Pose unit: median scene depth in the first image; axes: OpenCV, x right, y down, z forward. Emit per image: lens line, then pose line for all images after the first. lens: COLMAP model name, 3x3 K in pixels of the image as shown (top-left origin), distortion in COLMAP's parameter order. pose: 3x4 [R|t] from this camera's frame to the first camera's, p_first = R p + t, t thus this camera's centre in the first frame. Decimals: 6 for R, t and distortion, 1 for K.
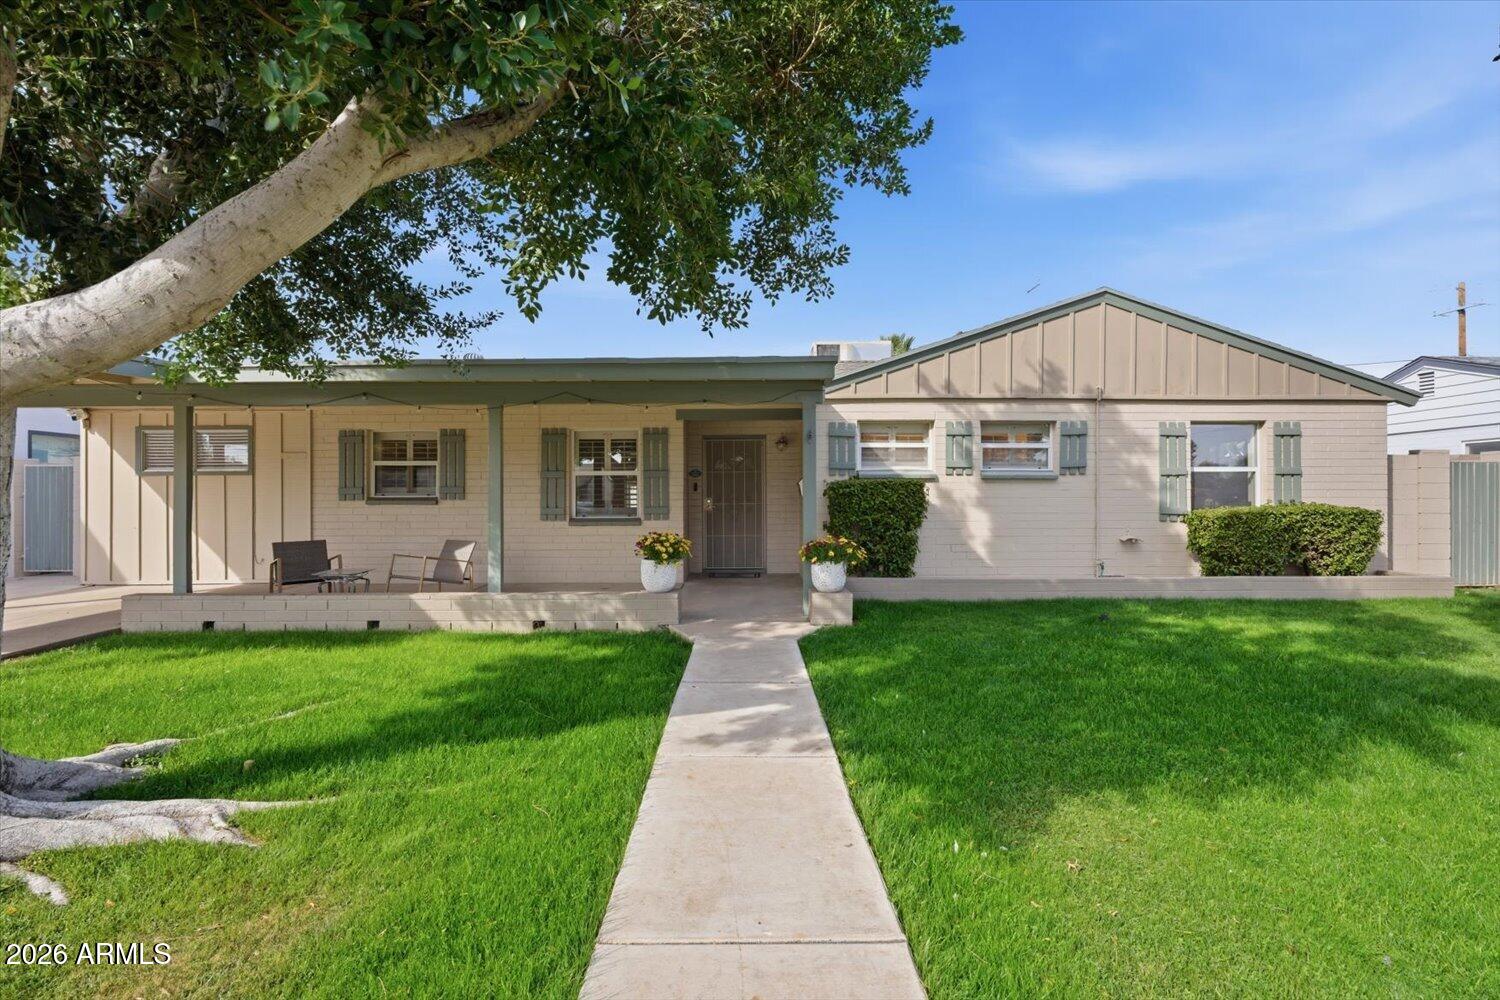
lens RADIAL K [[685.7, 0, 748.9], [0, 685.7, 498.7], [0, 0, 1]] dist [-0.006084, 0.000008]
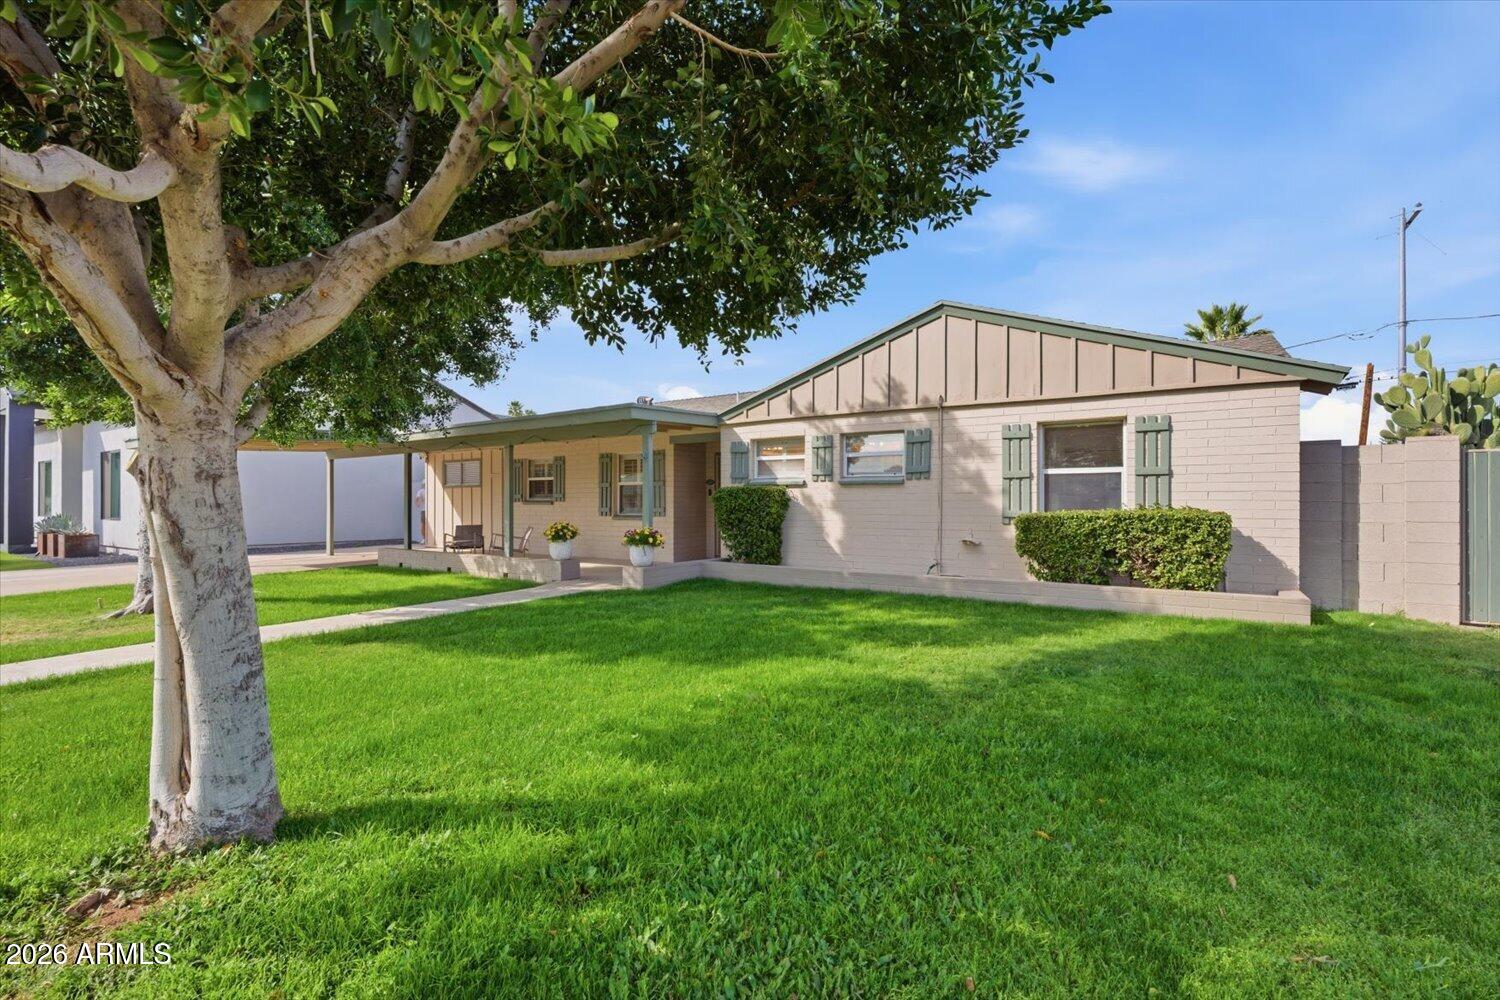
lens RADIAL K [[685.7, 0, 751.2], [0, 685.7, 504.4], [0, 0, 1]] dist [-0.006084, 0.000008]
pose [[0.824544, 0.003872, -0.565784, 0.870231], [-0.003384, 0.999992, 0.001912, 0.002736], [0.565788, 0.000338, 0.824551, -0.035549]]
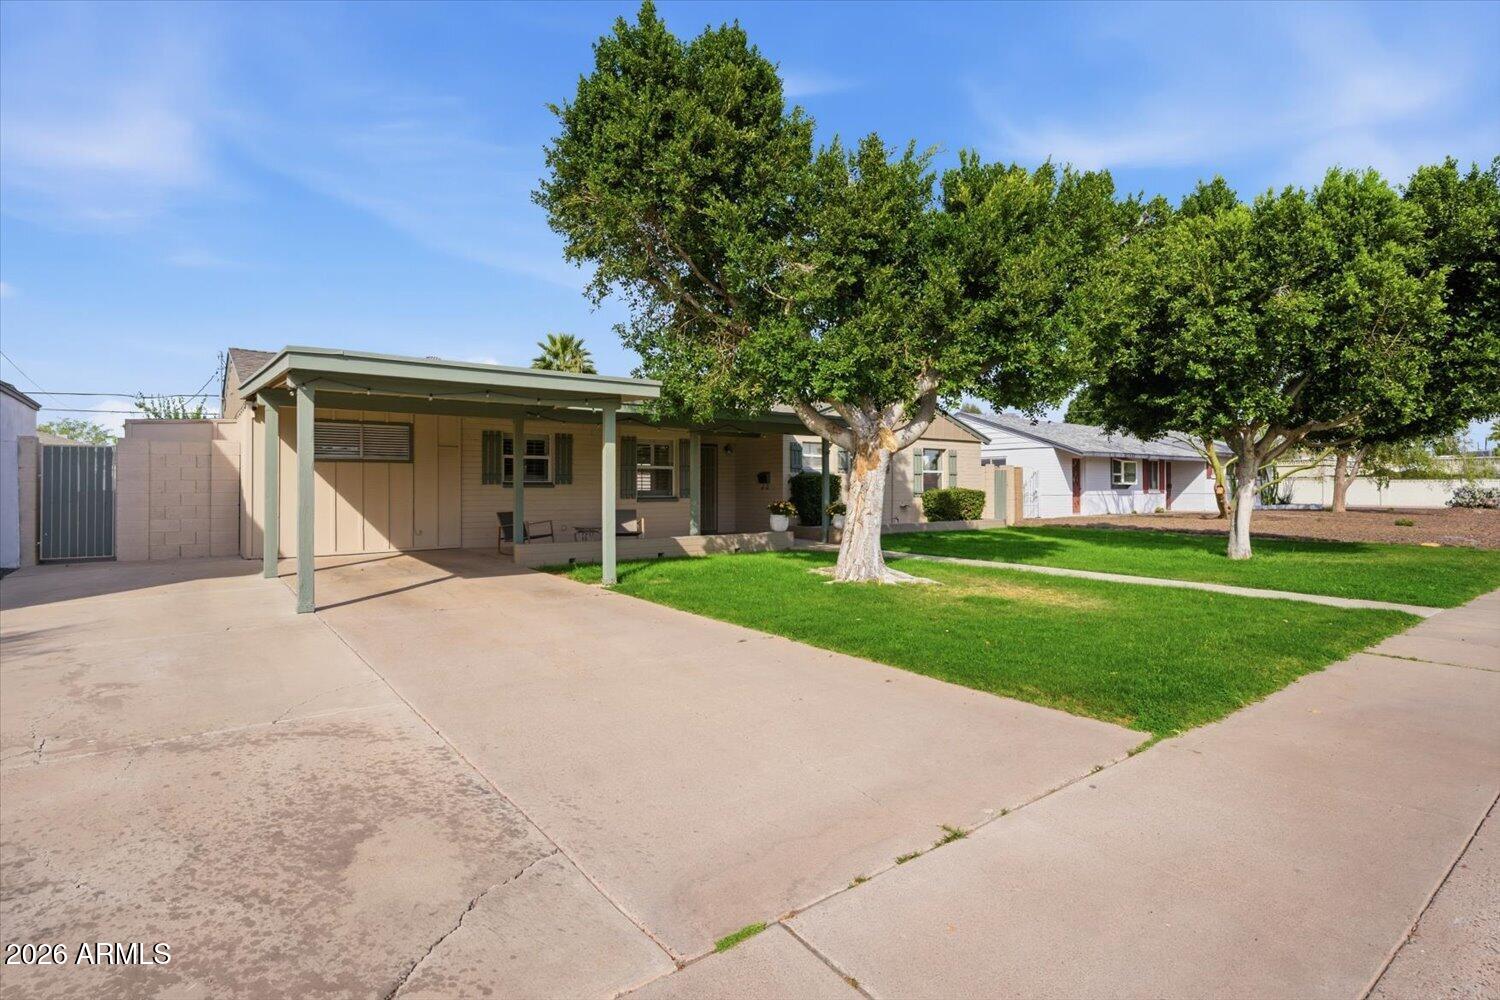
lens RADIAL K [[761.5, 0, 744.4], [0, 761.5, 490.9], [0, 0, 1]] dist [-0.002887, -0.000190]
pose [[0.794798, 0.000362, 0.606874, -1.176929], [-0.000705, 1.000000, 0.000327, 0.015320], [-0.606874, -0.000688, 0.794798, -0.498611]]
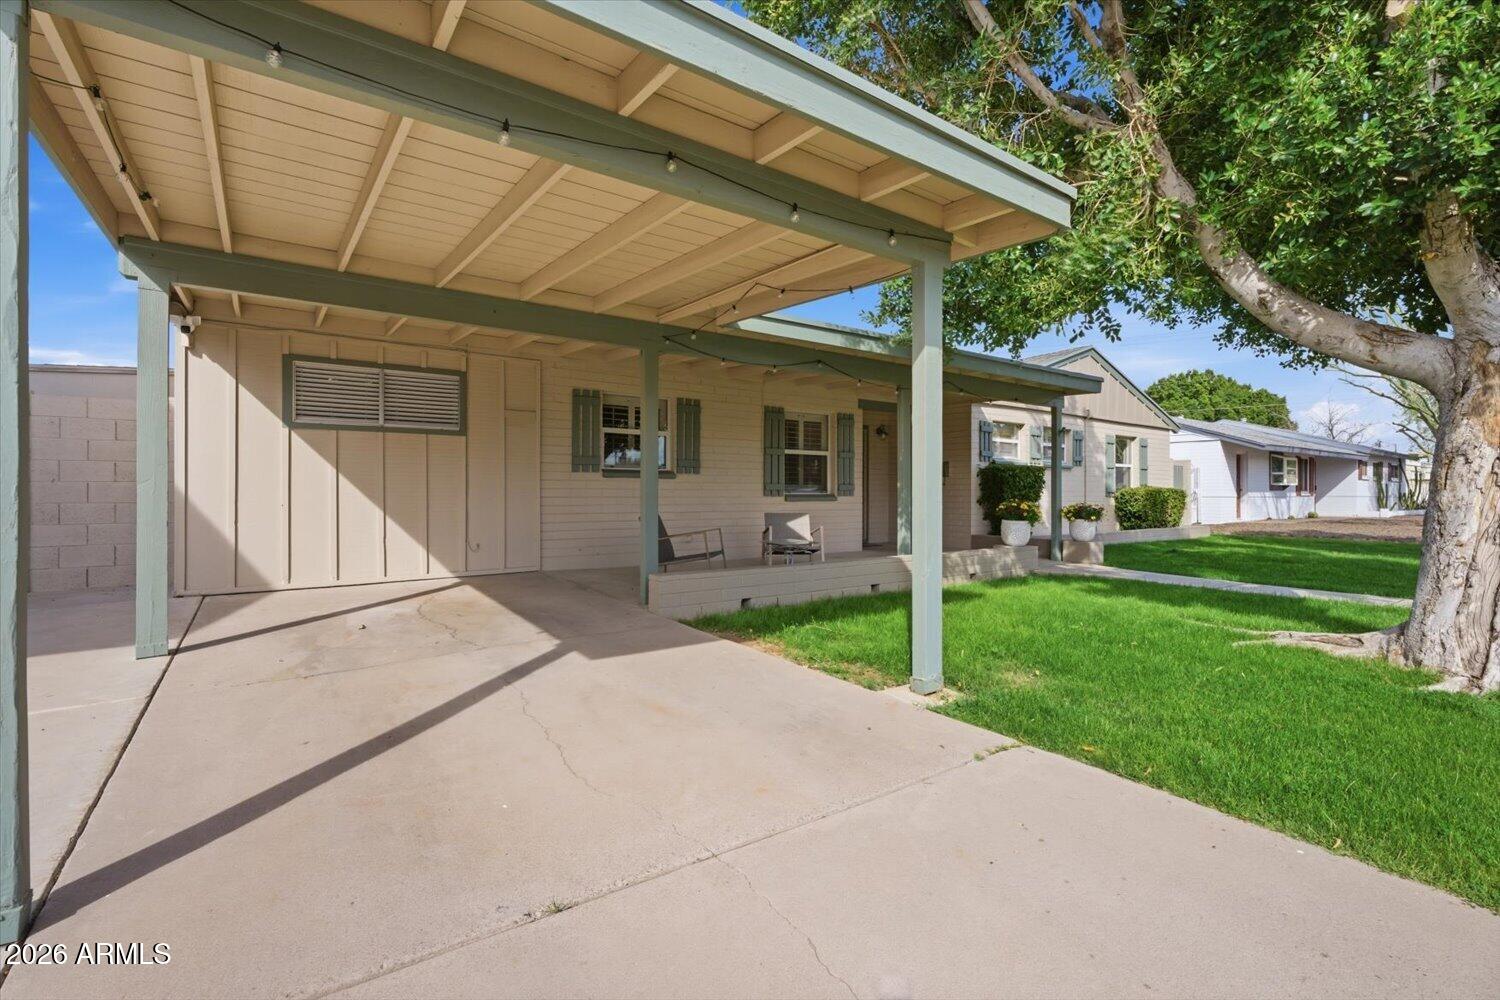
lens RADIAL K [[685.7, 0, 753.1], [0, 685.7, 497.7], [0, 0, 1]] dist [-0.006084, 0.000008]
pose [[0.807591, 0.001262, 0.589741, -0.996788], [-0.004585, 0.999981, 0.004138, 0.032658], [-0.589725, -0.006046, 0.807582, 0.202009]]
